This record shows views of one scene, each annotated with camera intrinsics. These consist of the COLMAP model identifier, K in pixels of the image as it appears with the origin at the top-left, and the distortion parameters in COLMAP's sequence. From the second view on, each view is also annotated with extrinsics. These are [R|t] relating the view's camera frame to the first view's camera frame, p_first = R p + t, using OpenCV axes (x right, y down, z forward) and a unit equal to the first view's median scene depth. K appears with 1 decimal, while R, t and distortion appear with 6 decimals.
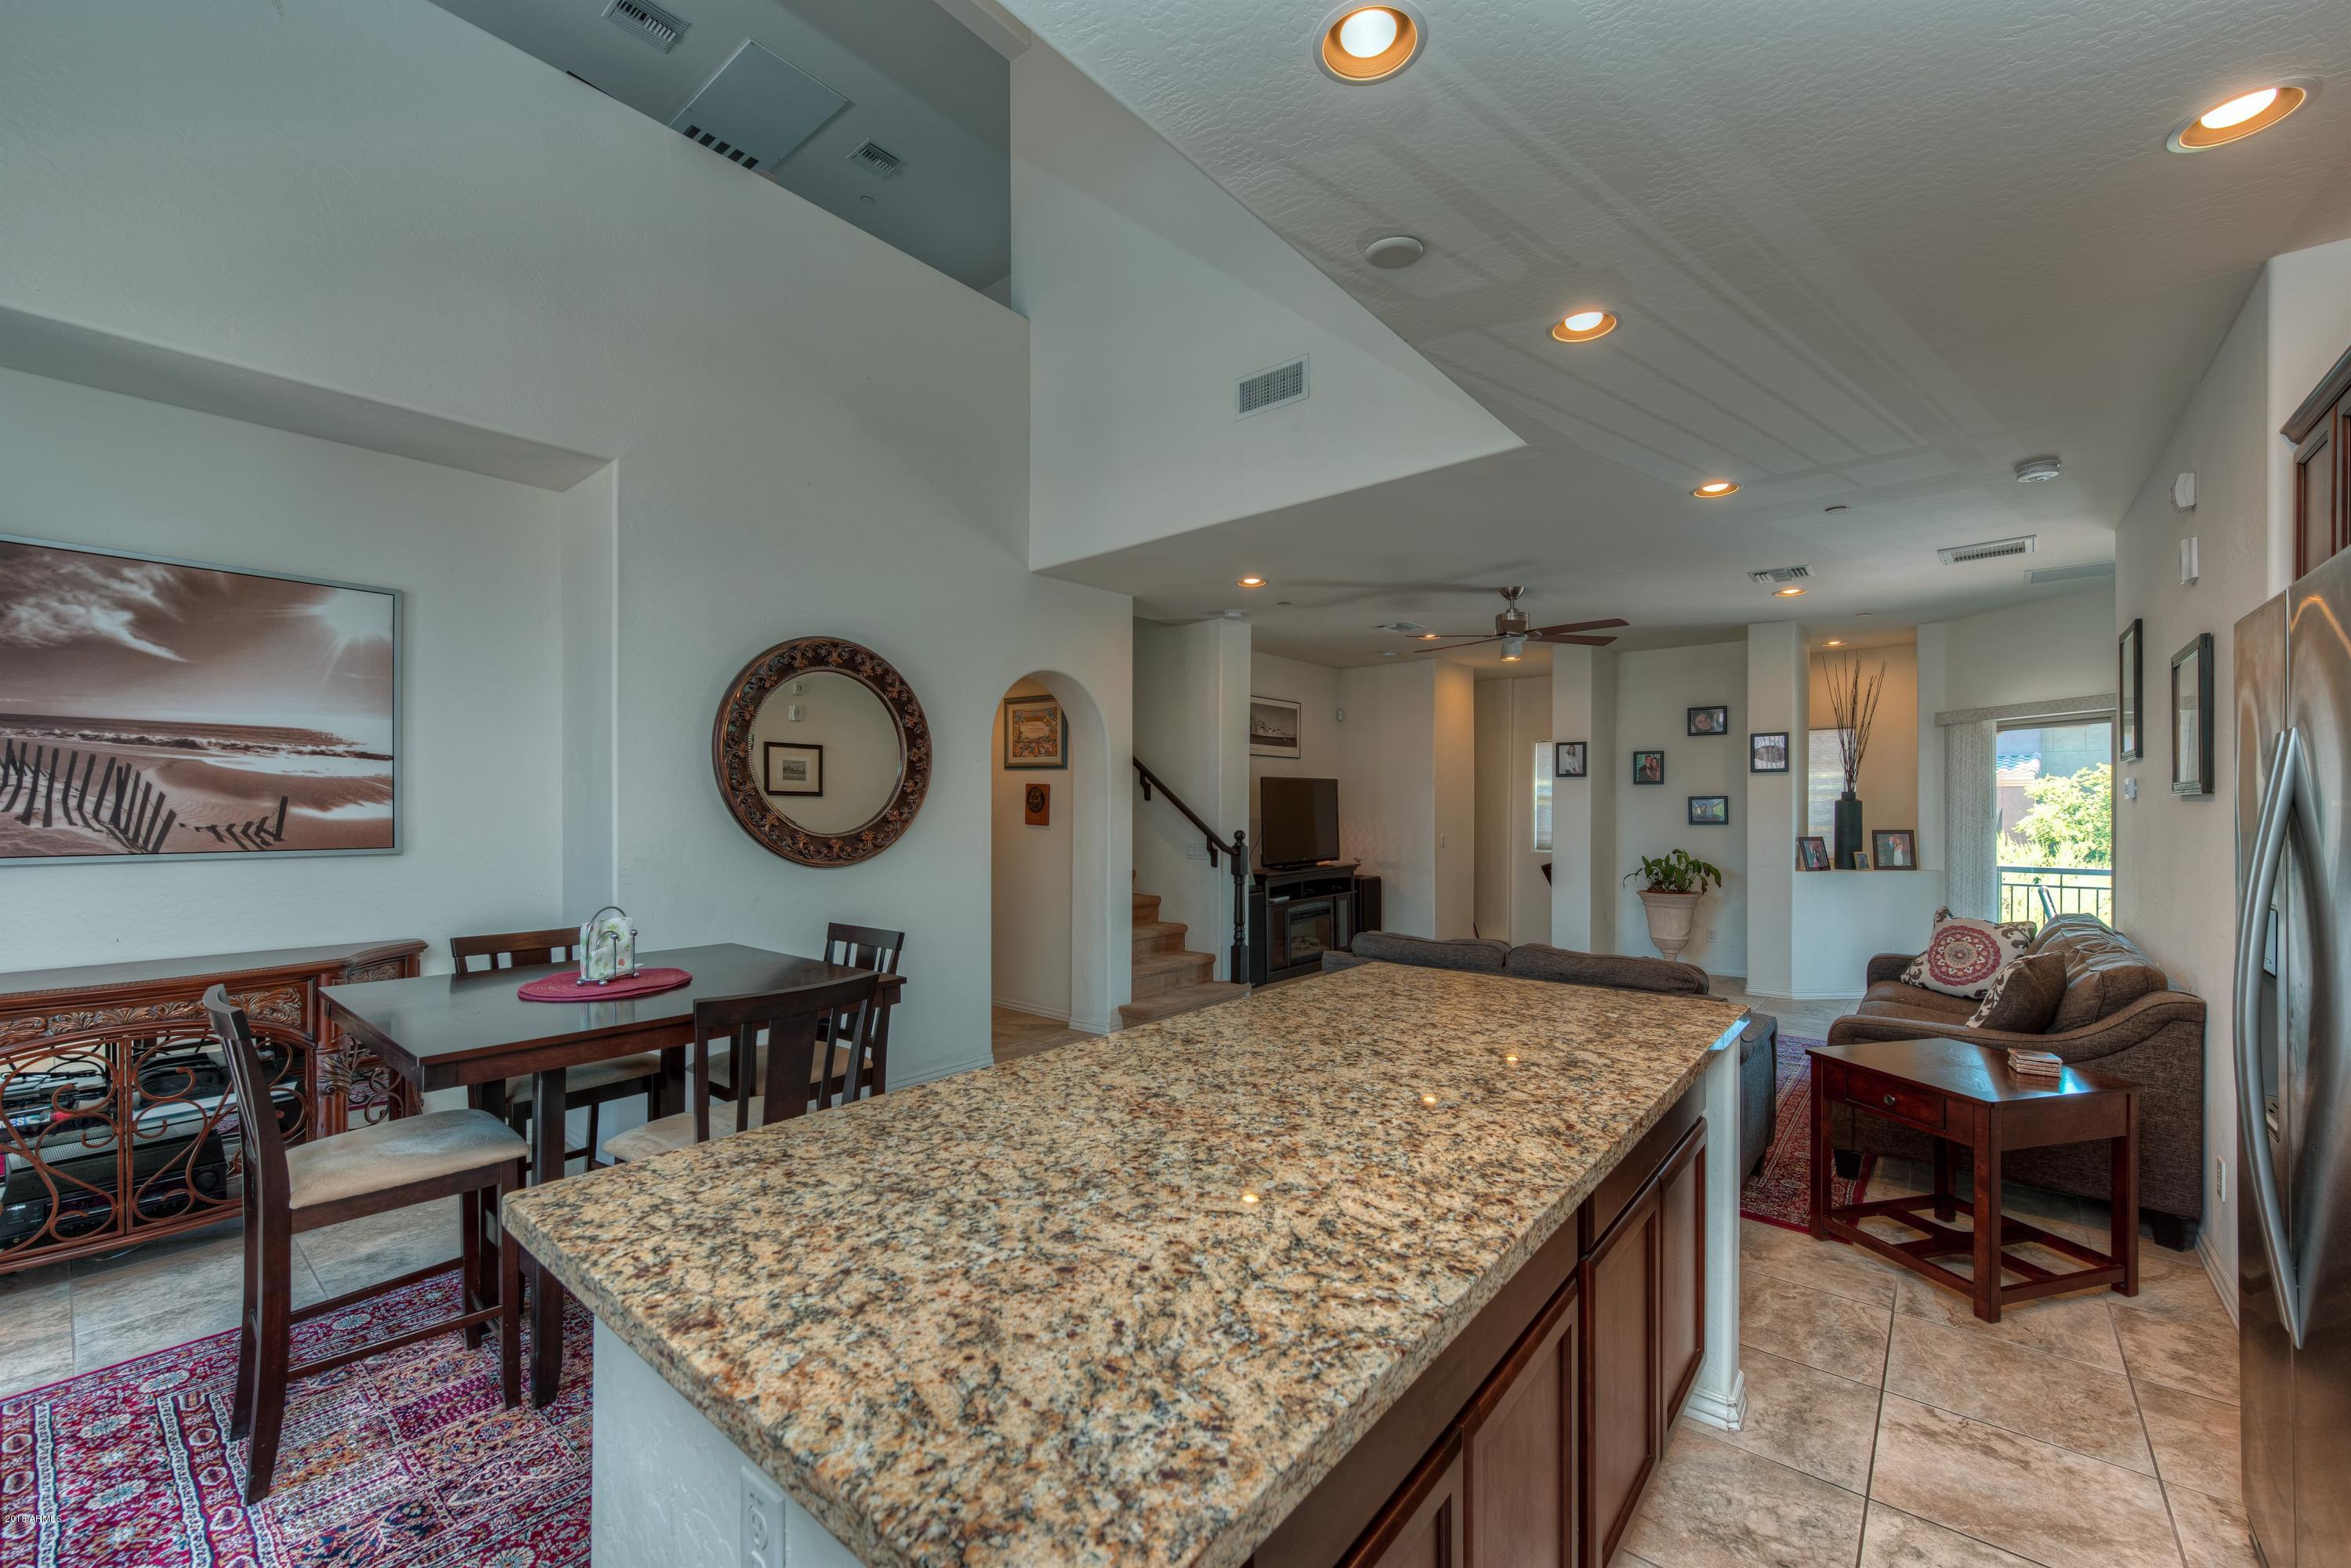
lens RADIAL K [[933.0, 0, 1174.2], [0, 933.0, 800.2], [0, 0, 1]] dist [0.006282, -0.000253]
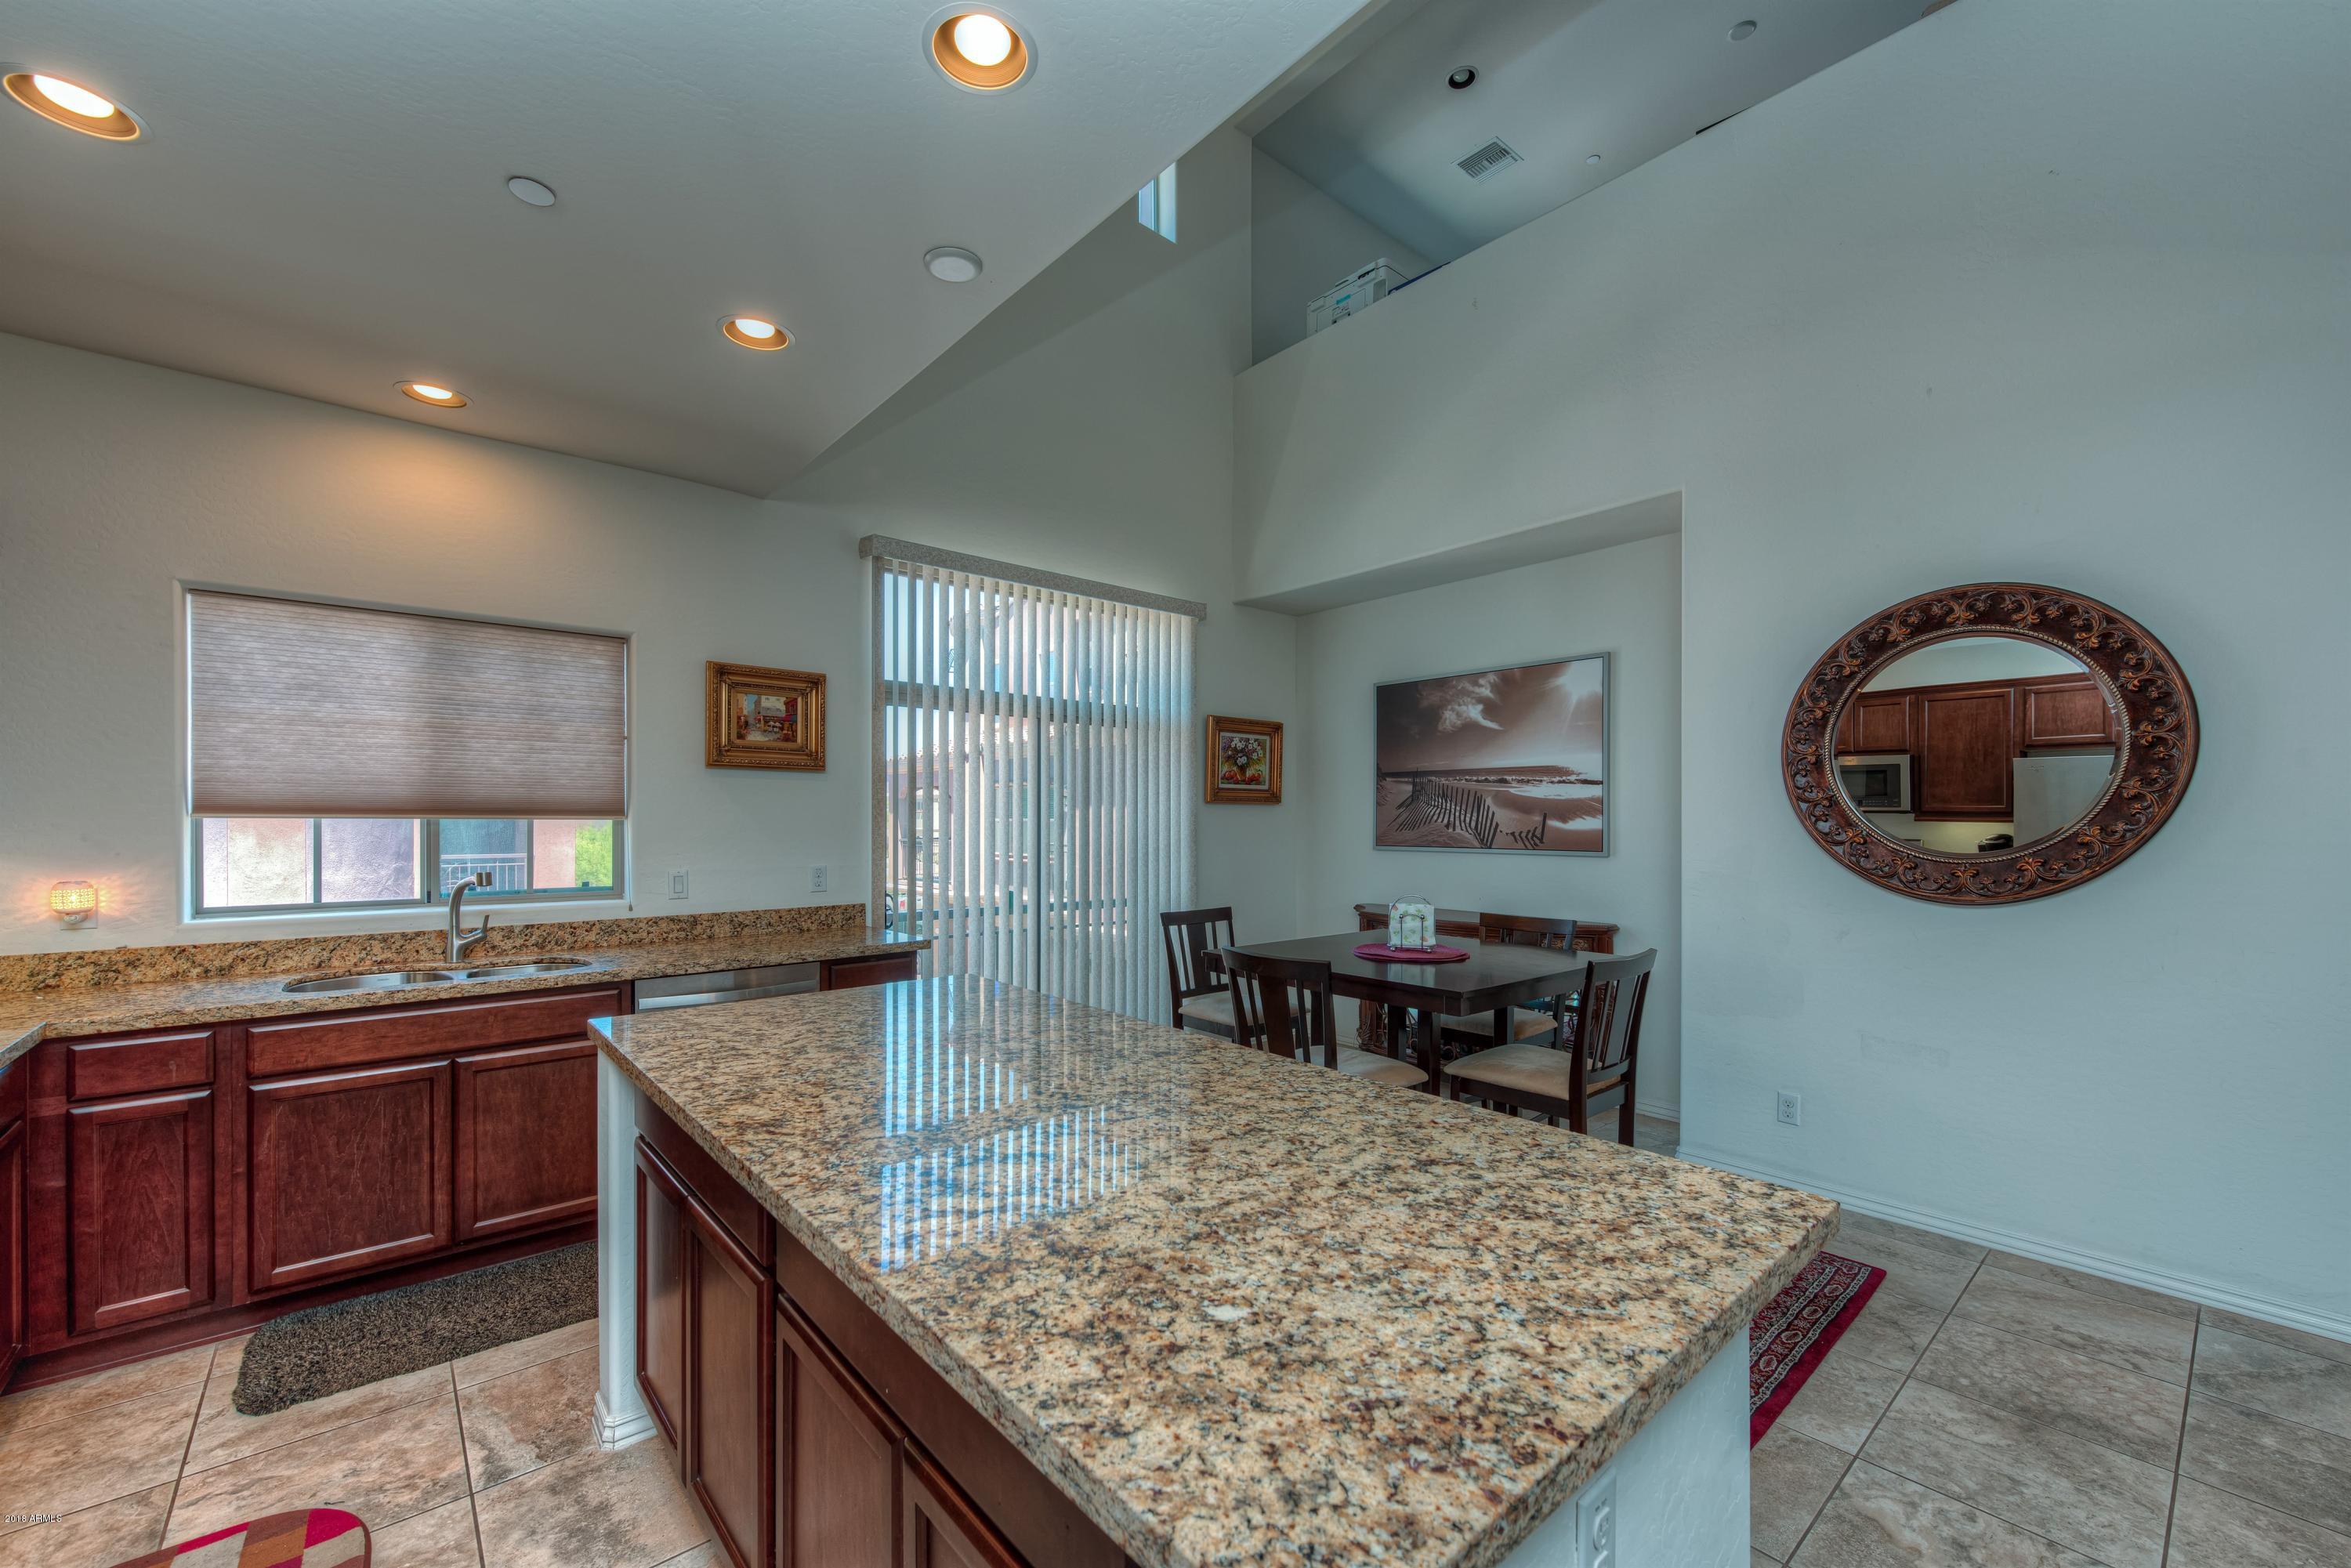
lens RADIAL K [[933.0, 0, 1186.1], [0, 933.0, 823.8], [0, 0, 1]] dist [0.006282, -0.000253]
pose [[-0.153307, 0.003572, -0.988172, 1.044697], [0.005188, 0.999983, 0.002810, 0.010307], [0.988165, -0.004696, -0.153323, 1.233515]]
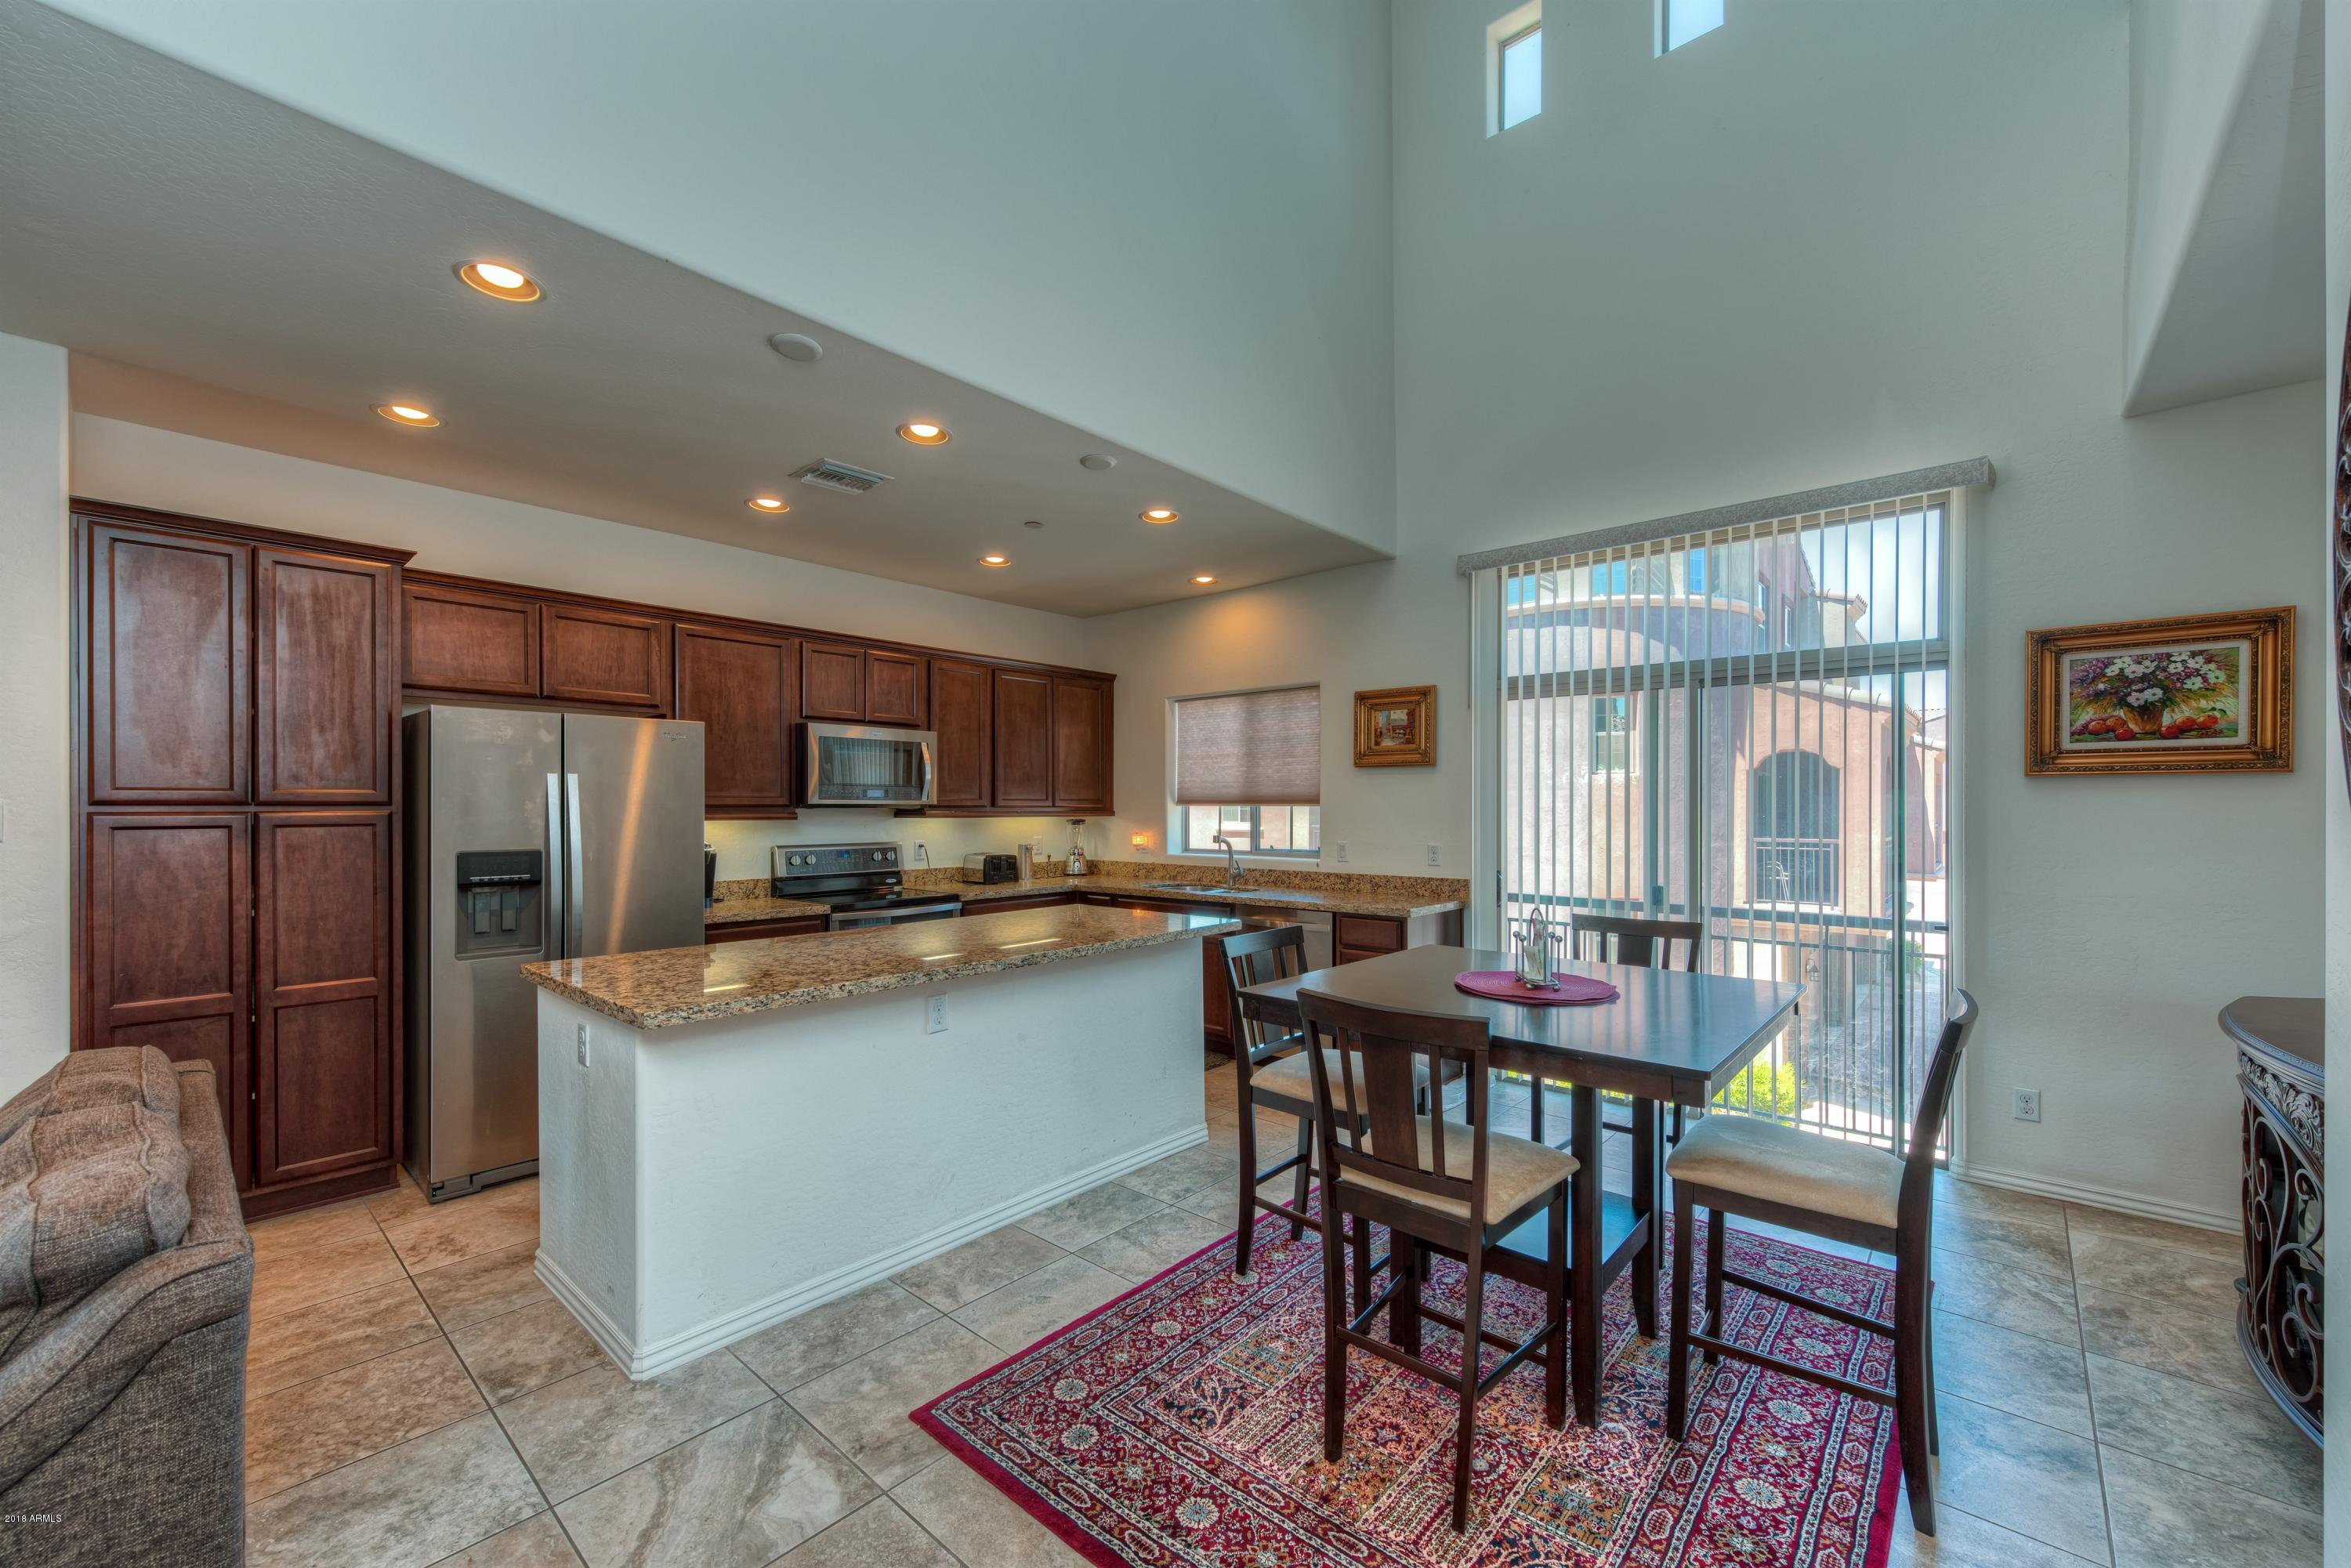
lens RADIAL K [[933.0, 0, 1174.9], [0, 933.0, 803.2], [0, 0, 1]] dist [0.006282, -0.000253]
pose [[-0.999597, 0.000214, 0.028389, -0.368284], [-0.000096, 0.999940, -0.010915, 0.023471], [-0.028389, -0.010913, -0.999537, 2.746403]]
